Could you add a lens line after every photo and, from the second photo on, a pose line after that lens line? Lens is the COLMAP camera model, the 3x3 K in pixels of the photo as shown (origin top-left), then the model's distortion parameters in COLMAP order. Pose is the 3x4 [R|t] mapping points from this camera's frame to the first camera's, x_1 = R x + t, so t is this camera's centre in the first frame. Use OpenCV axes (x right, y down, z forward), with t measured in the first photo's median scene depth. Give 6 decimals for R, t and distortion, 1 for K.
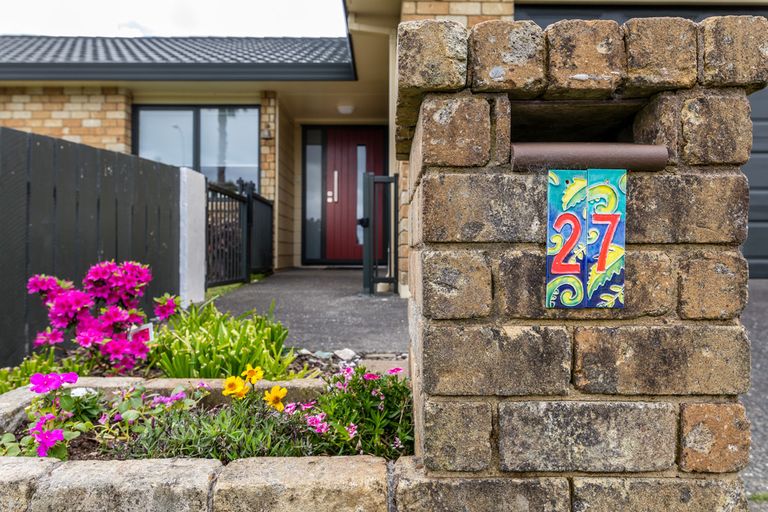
lens RADIAL K [[558.1, 0, 382.5], [0, 558.1, 254.7], [0, 0, 1]] dist [-0.007959, -0.001044]
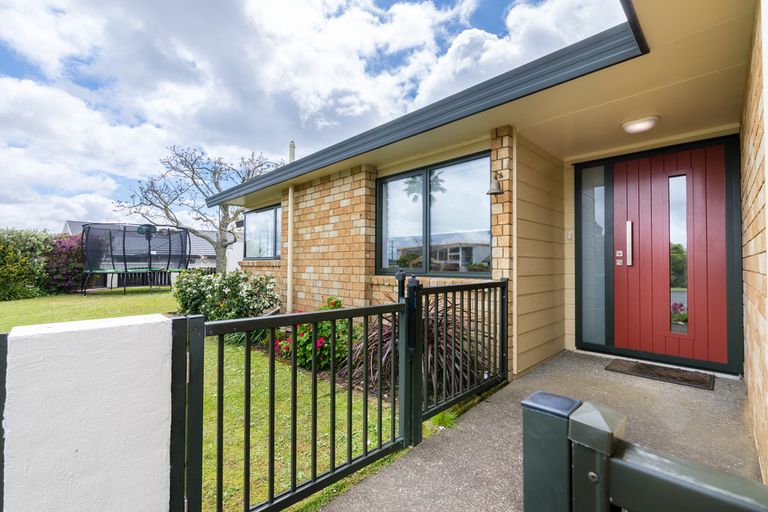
lens RADIAL K [[334.9, 0, 391.3], [0, 334.9, 256.0], [0, 0, 1]] dist [0.004865, -0.000177]
pose [[0.706568, -0.014472, -0.707497, 0.002158], [0.004566, 0.999863, -0.015892, -0.118947], [0.707630, 0.007998, 0.706538, 0.588043]]
